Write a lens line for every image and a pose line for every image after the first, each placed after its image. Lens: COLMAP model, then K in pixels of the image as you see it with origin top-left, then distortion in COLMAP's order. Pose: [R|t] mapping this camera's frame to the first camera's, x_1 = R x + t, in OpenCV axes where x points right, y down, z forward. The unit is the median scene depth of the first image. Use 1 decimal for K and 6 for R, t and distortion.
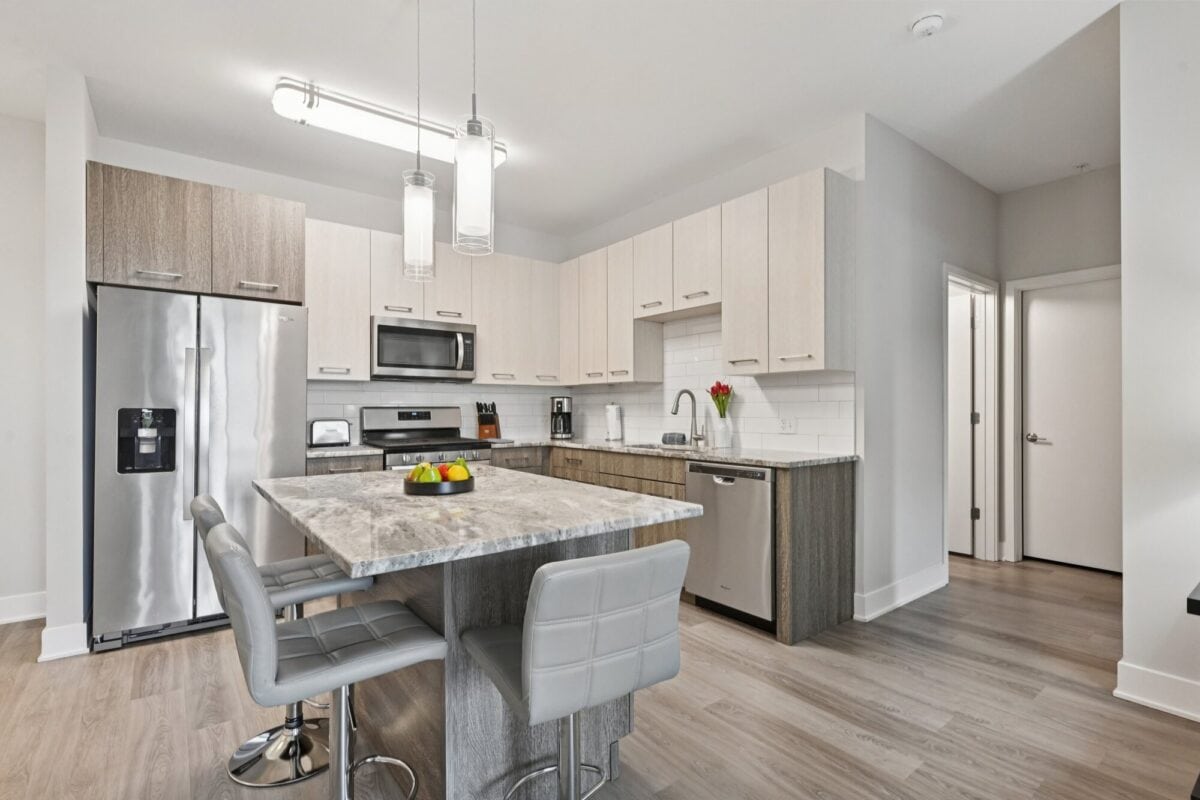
lens RADIAL K [[564.5, 0, 600.0], [0, 564.5, 400.0], [0, 0, 1]] dist [-0.000358, -0.000055]
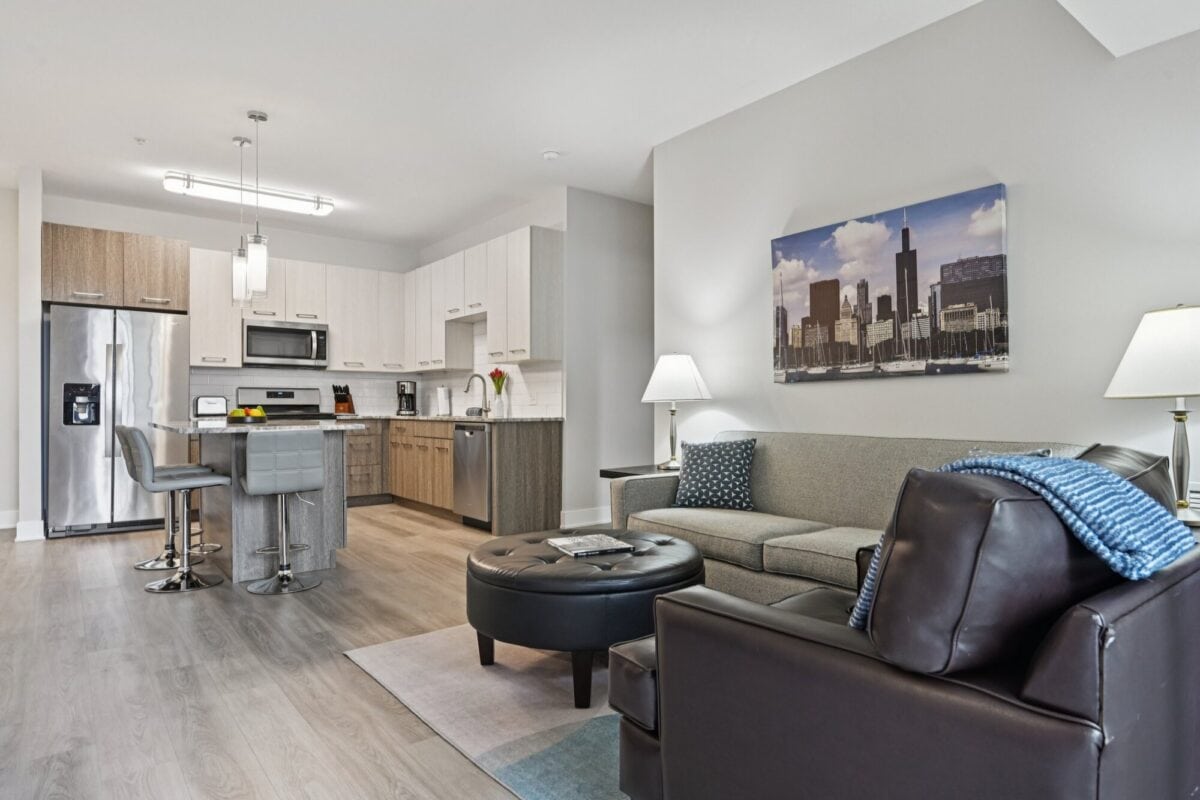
lens RADIAL K [[693.2, 0, 600.0], [0, 693.2, 400.0], [0, 0, 1]] dist [0.000291, 0.000381]
pose [[0.999978, 0.001509, 0.006484, 0.515419], [-0.001532, 0.999993, 0.003514, 0.043621], [-0.006479, -0.003524, 0.999973, -0.774768]]
